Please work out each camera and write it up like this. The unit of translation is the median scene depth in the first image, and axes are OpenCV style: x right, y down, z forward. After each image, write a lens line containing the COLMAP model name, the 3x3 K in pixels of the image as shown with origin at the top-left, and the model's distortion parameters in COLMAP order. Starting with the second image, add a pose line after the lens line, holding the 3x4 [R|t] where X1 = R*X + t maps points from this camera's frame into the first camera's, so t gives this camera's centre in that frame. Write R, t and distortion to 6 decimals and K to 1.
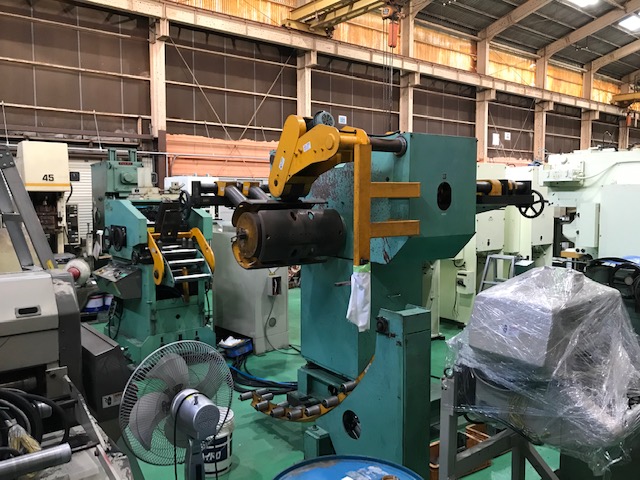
lens RADIAL K [[523.7, 0, 311.1], [0, 523.7, 233.8], [0, 0, 1]] dist [0.003545, -0.006820]
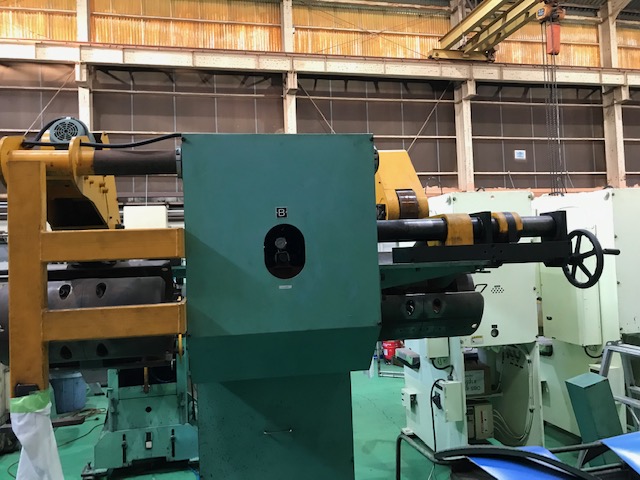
lens RADIAL K [[523.7, 0, 311.1], [0, 523.7, 233.8], [0, 0, 1]] dist [0.003545, -0.006820]
pose [[0.902222, -0.047270, -0.428673, 0.149816], [0.002717, 0.994578, -0.103954, -0.011096], [0.431263, 0.092625, 0.897459, 0.167859]]
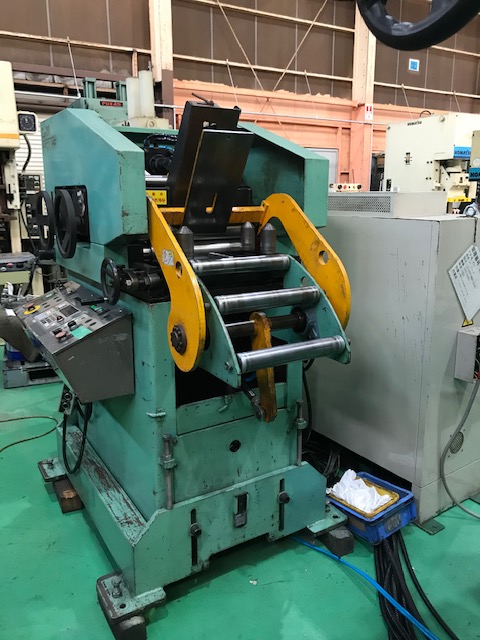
lens RADIAL K [[523.7, 0, 239.2], [0, 523.7, 312.3], [0, 0, 1]] dist [0.003545, -0.006820]
pose [[0.991006, 0.029668, -0.130484, -0.095843], [-0.009394, 0.988132, 0.153319, 0.006696], [0.133484, -0.150714, 0.979524, 0.307084]]
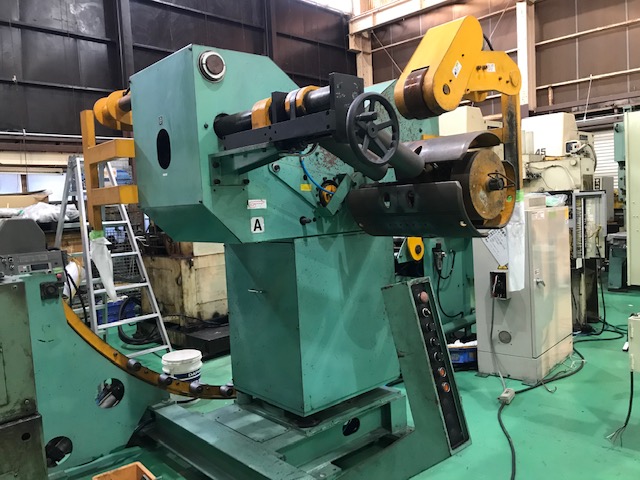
lens RADIAL K [[523.7, 0, 311.1], [0, 523.7, 233.8], [0, 0, 1]] dist [0.003545, -0.006820]
pose [[0.100222, 0.054861, -0.993451, 0.297174], [-0.020093, 0.998387, 0.053107, -0.000036], [0.994762, 0.014638, 0.101163, 0.340290]]
